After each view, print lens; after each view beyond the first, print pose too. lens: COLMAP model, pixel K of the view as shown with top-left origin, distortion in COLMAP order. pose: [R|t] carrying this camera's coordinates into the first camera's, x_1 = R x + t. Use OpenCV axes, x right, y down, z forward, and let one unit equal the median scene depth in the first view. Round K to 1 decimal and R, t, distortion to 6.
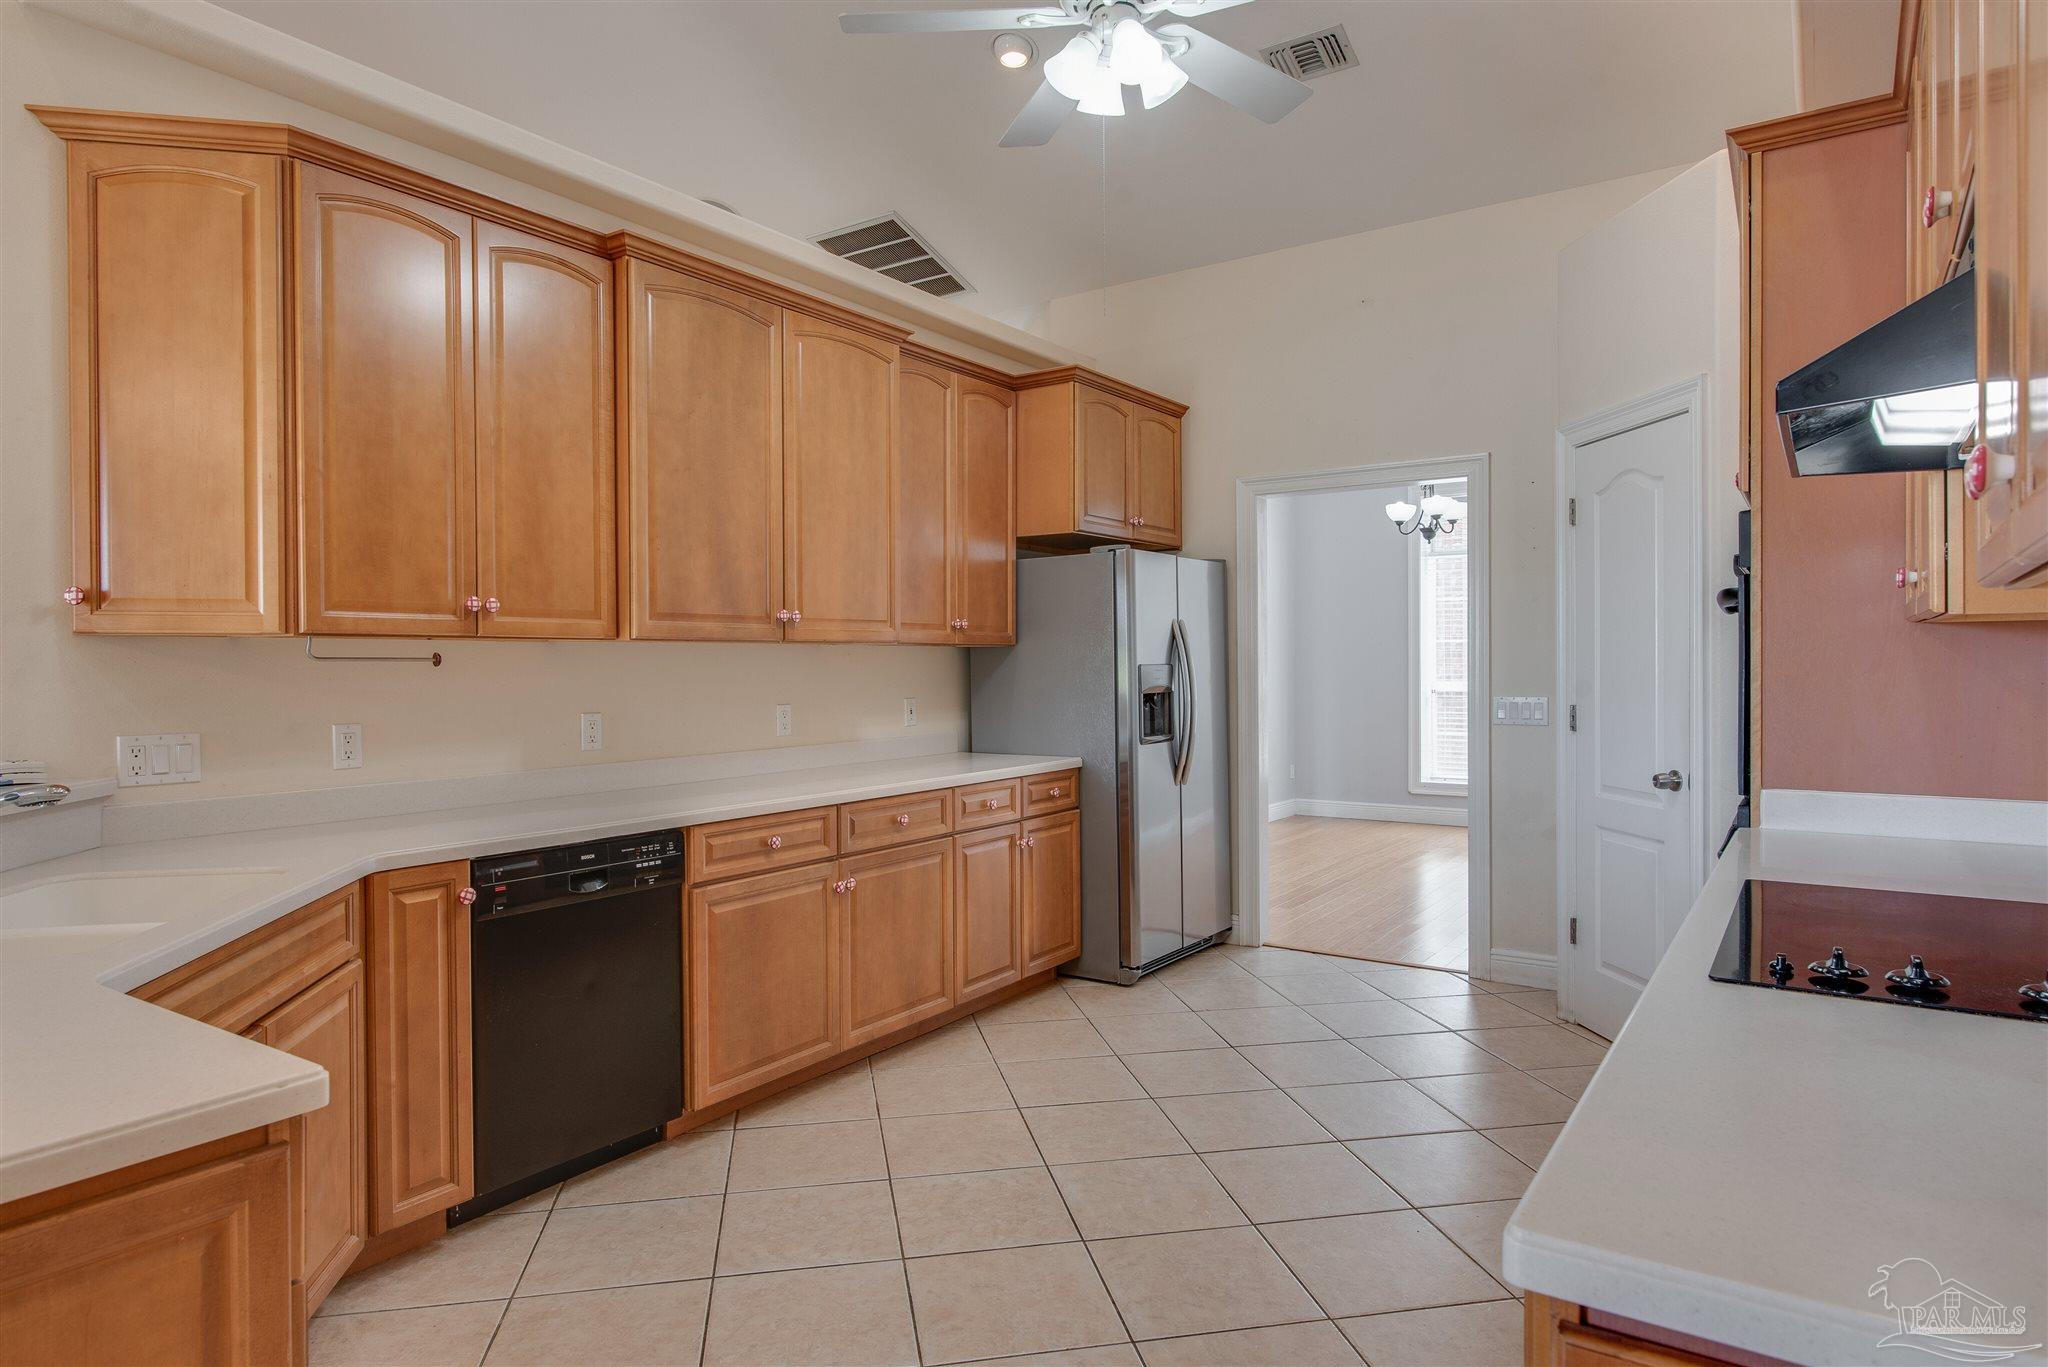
lens RADIAL K [[1190.3, 0, 1034.9], [0, 1190.3, 692.8], [0, 0, 1]] dist [0.003036, -0.000074]
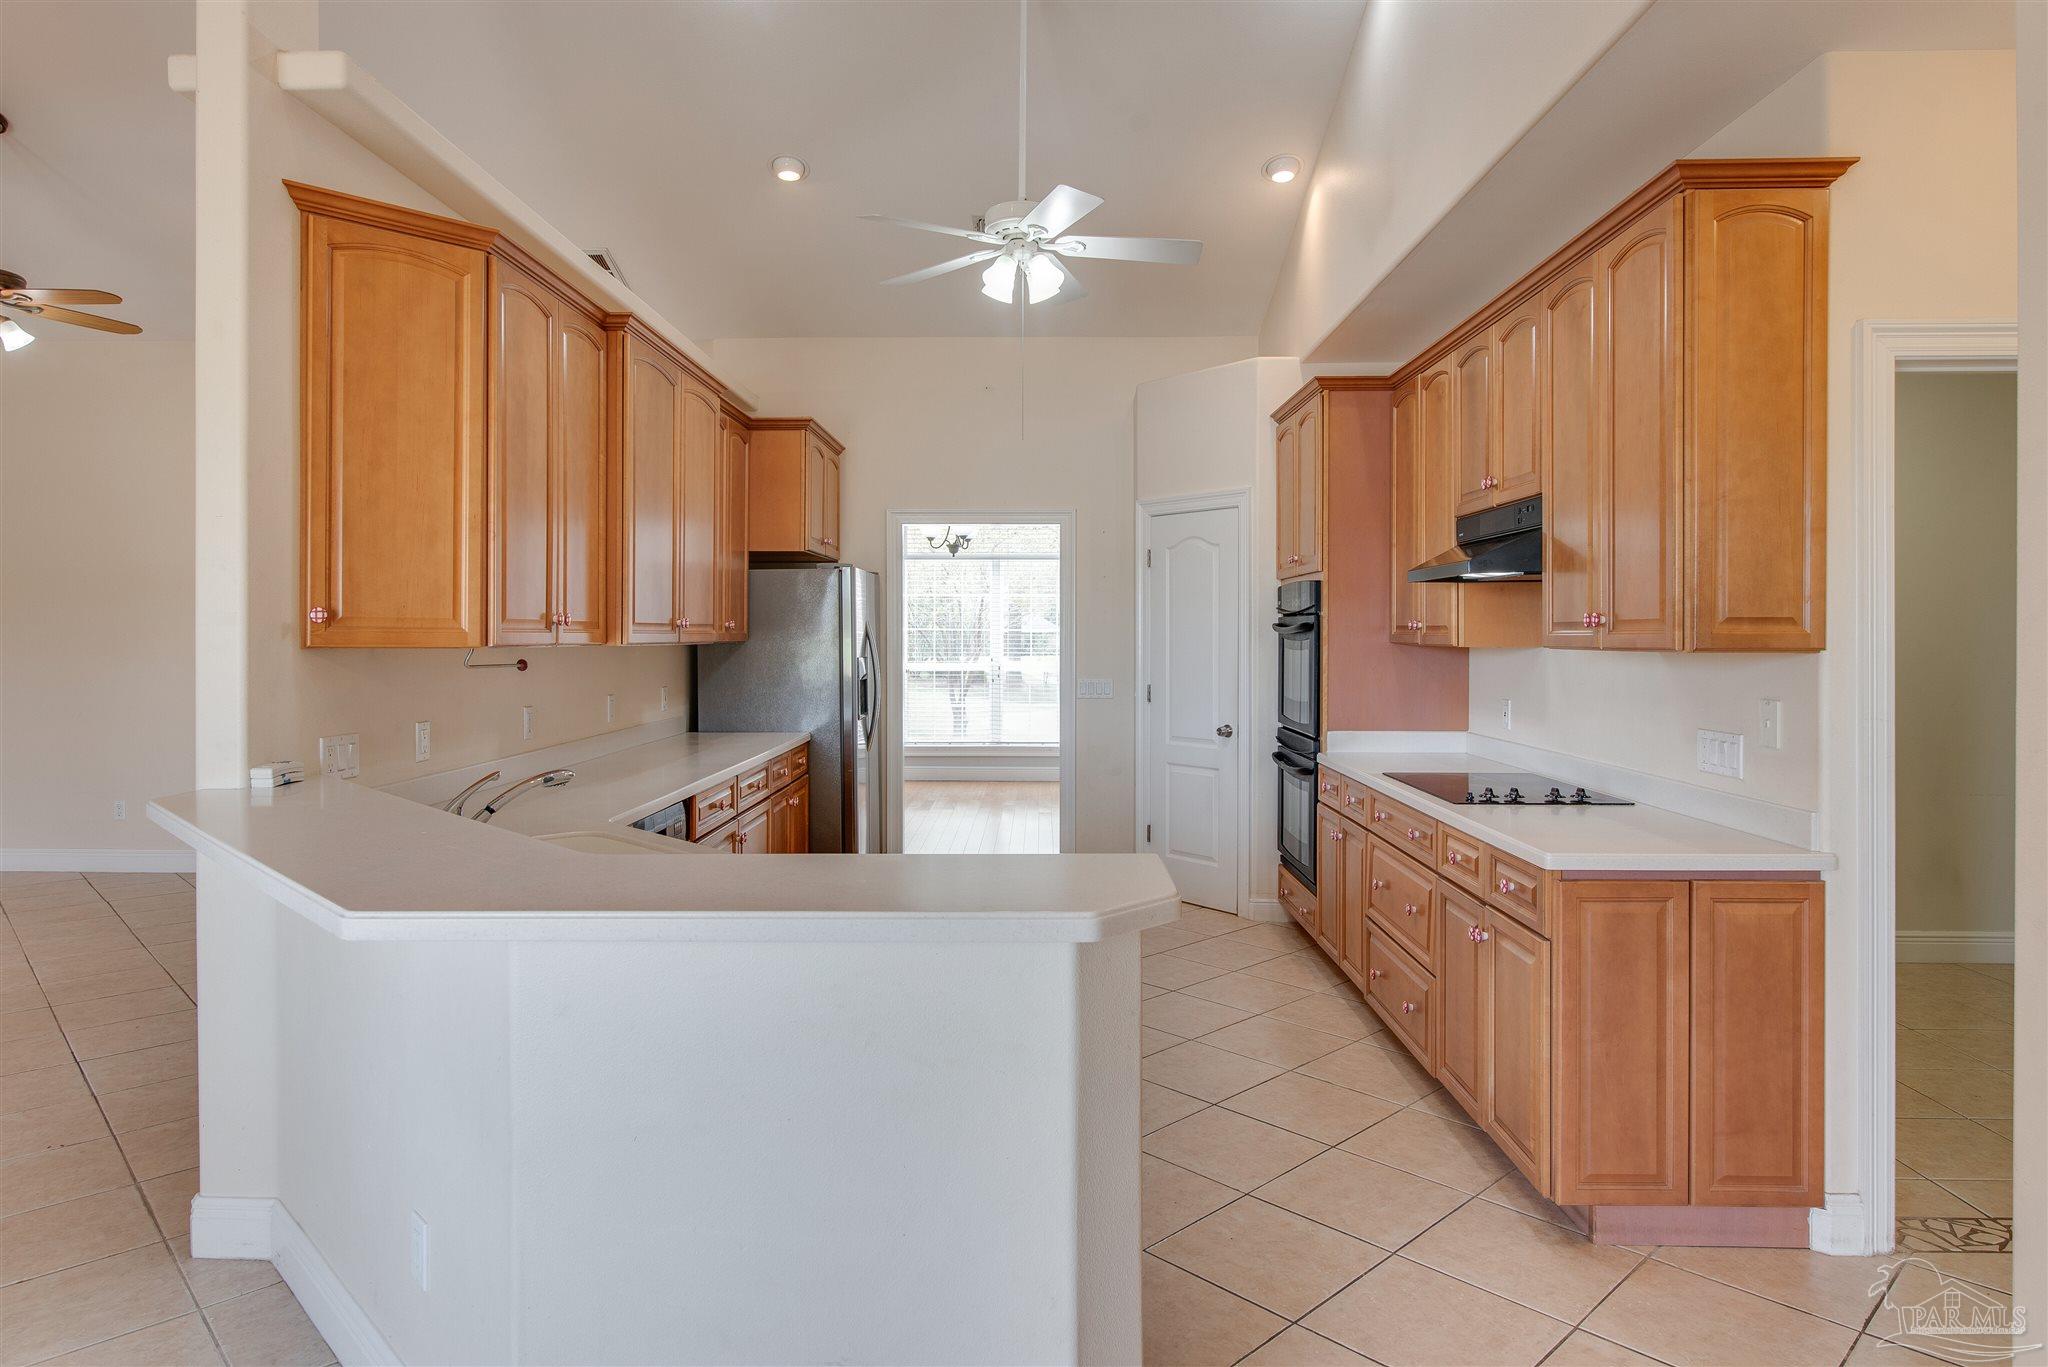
lens RADIAL K [[1190.3, 0, 1034.9], [0, 1190.3, 692.8], [0, 0, 1]] dist [0.003036, -0.000074]
pose [[0.835269, -0.018831, 0.549519, -0.541856], [0.006264, 0.999674, 0.024735, -0.019540], [-0.549806, -0.017218, 0.835115, -0.207101]]
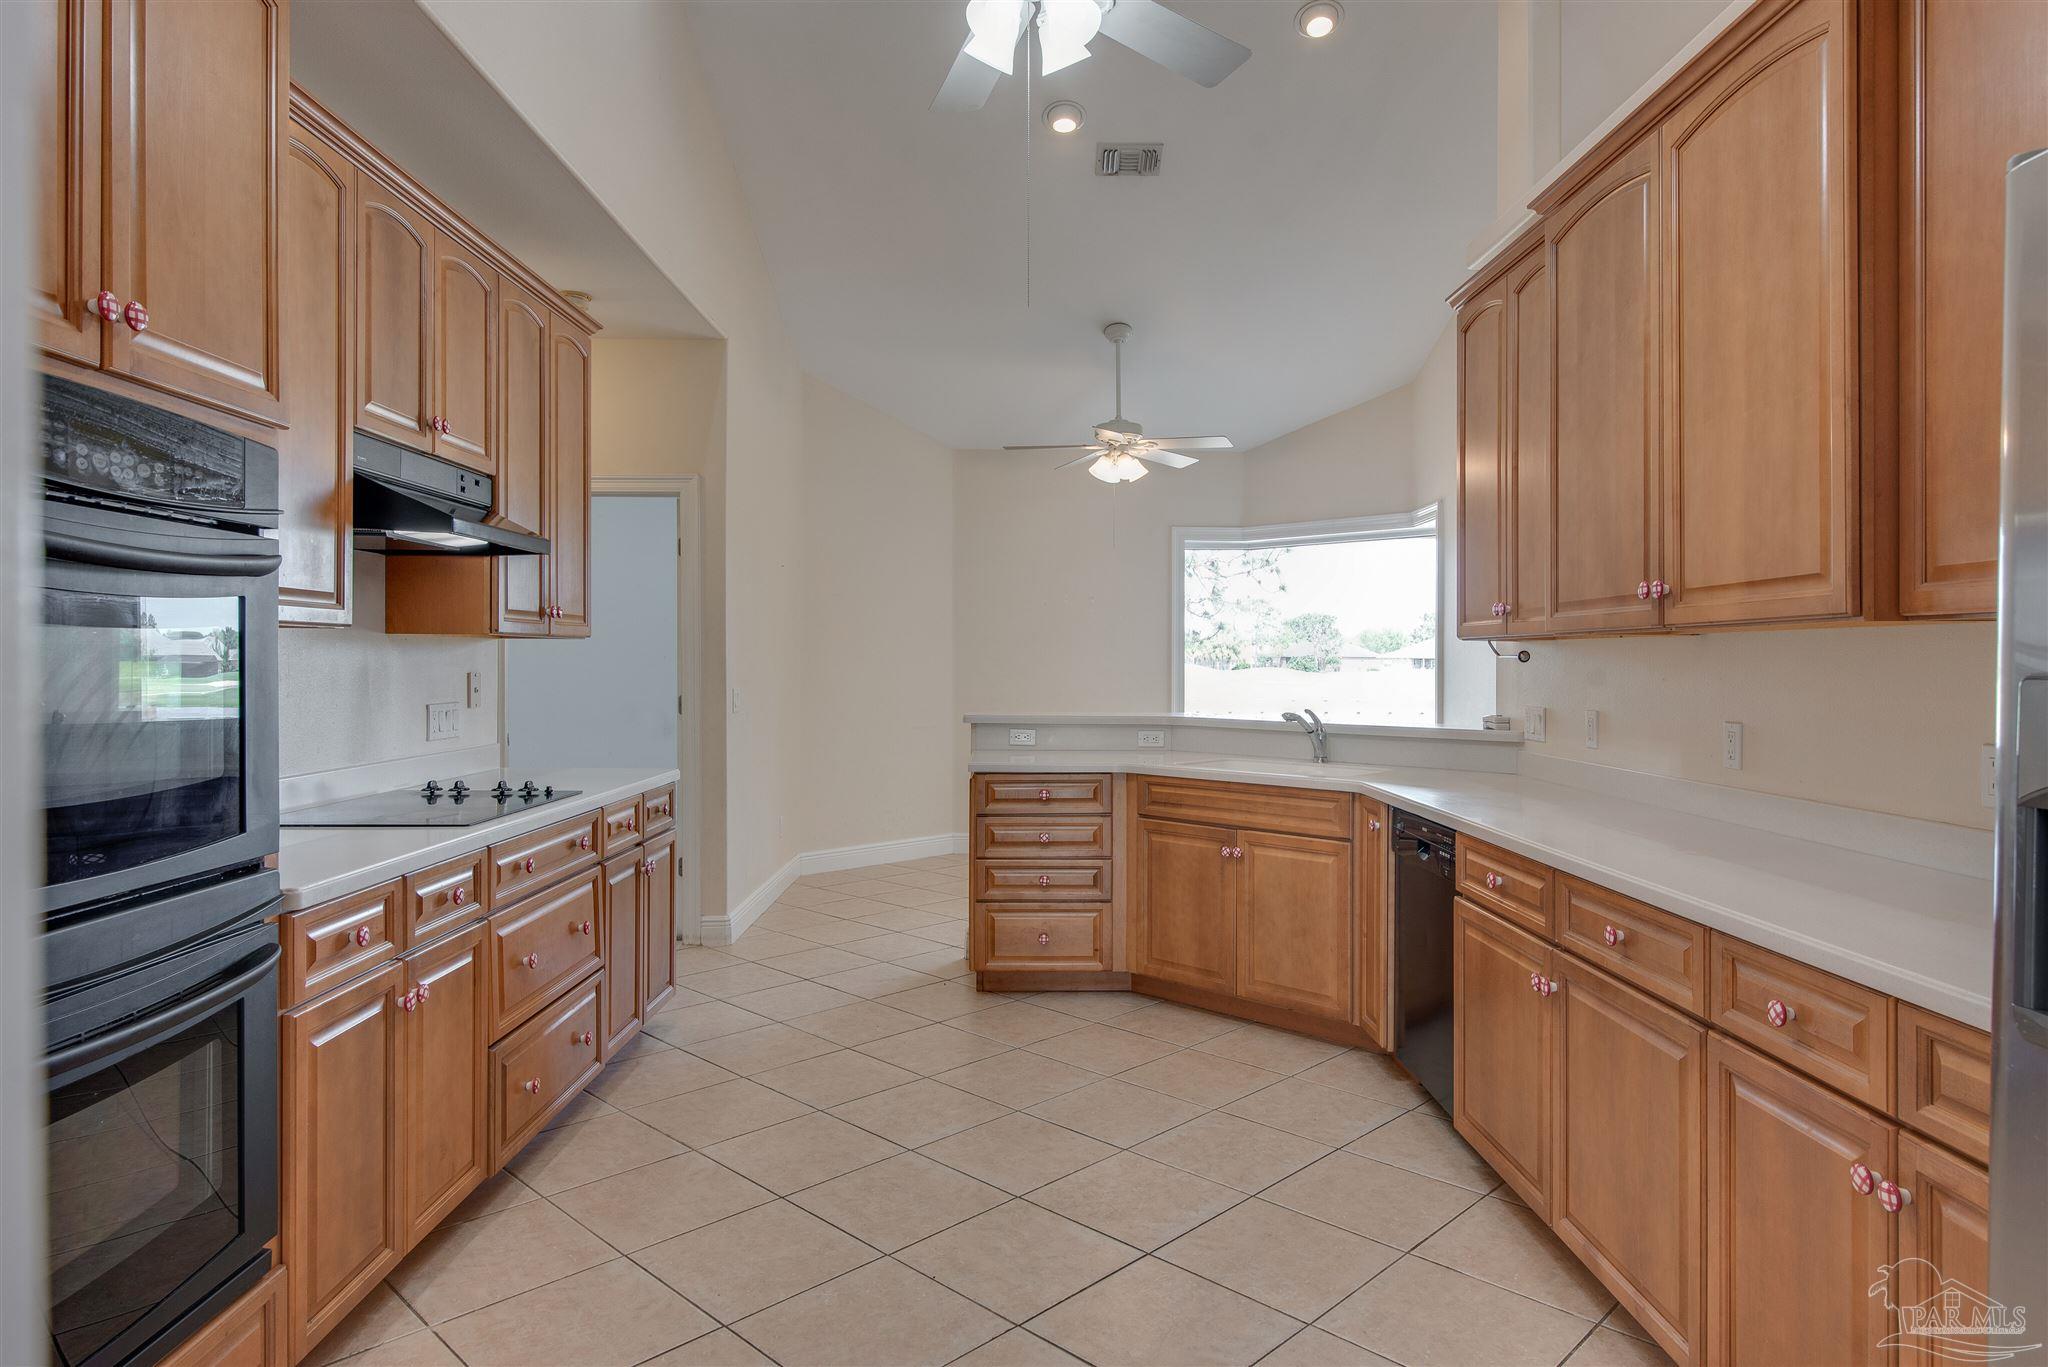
lens RADIAL K [[1190.3, 0, 1034.9], [0, 1190.3, 692.8], [0, 0, 1]] dist [0.003036, -0.000074]
pose [[-0.820853, 0.019946, -0.570792, 0.436237], [-0.008902, 0.998822, 0.047704, -0.034784], [0.571071, 0.044239, -0.819708, 1.282640]]
